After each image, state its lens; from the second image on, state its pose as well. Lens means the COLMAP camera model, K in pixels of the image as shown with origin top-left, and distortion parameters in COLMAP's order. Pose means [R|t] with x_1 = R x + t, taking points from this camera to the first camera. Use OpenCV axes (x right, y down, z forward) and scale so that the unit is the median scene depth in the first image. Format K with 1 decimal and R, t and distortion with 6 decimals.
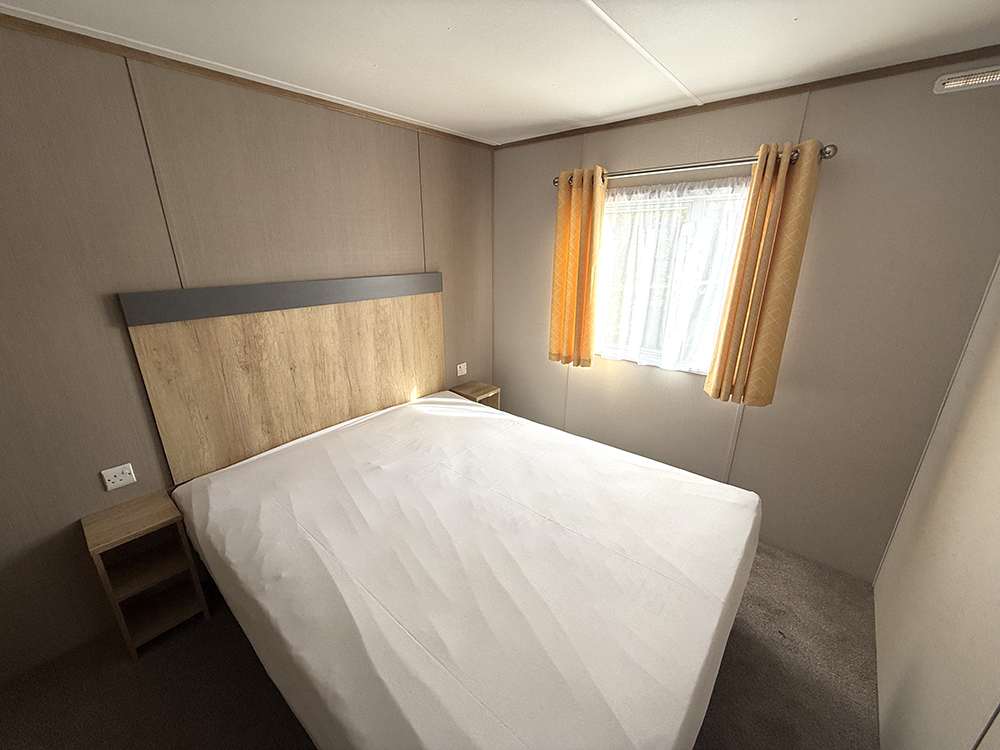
lens RADIAL K [[394.8, 0, 497.9], [0, 394.8, 374.1], [0, 0, 1]] dist [0.000987, -0.000169]
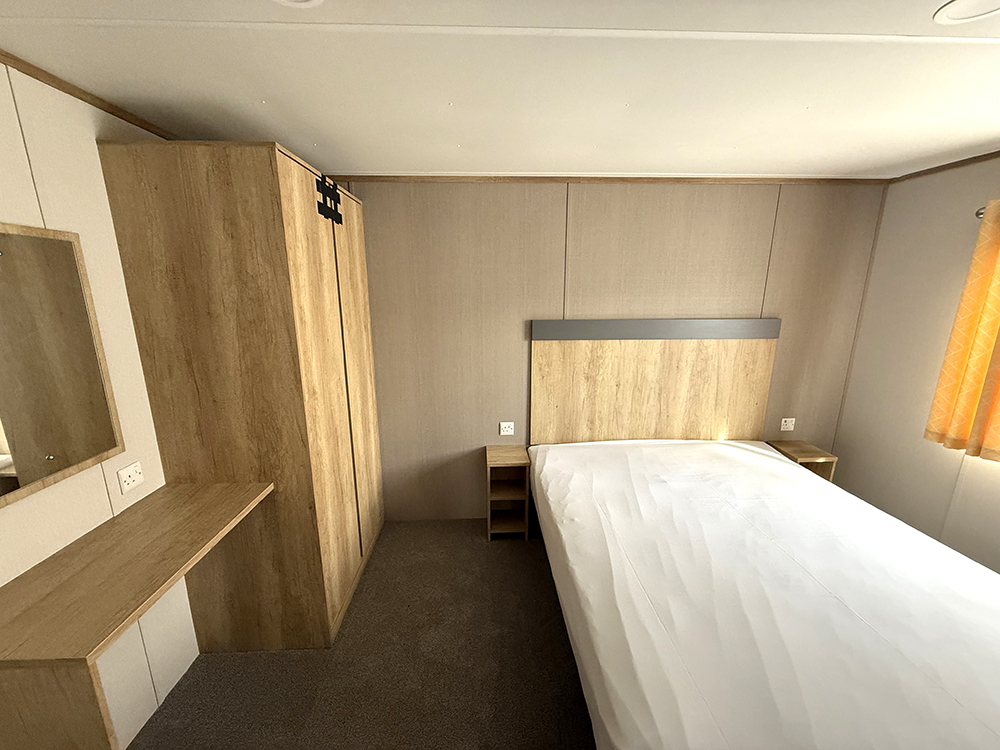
lens RADIAL K [[394.8, 0, 497.9], [0, 394.8, 374.1], [0, 0, 1]] dist [0.000987, -0.000169]
pose [[0.681600, 0.158351, -0.714385, 0.105328], [-0.226781, 0.973946, -0.000489, 0.033411], [0.695695, 0.162342, 0.699752, -0.146011]]
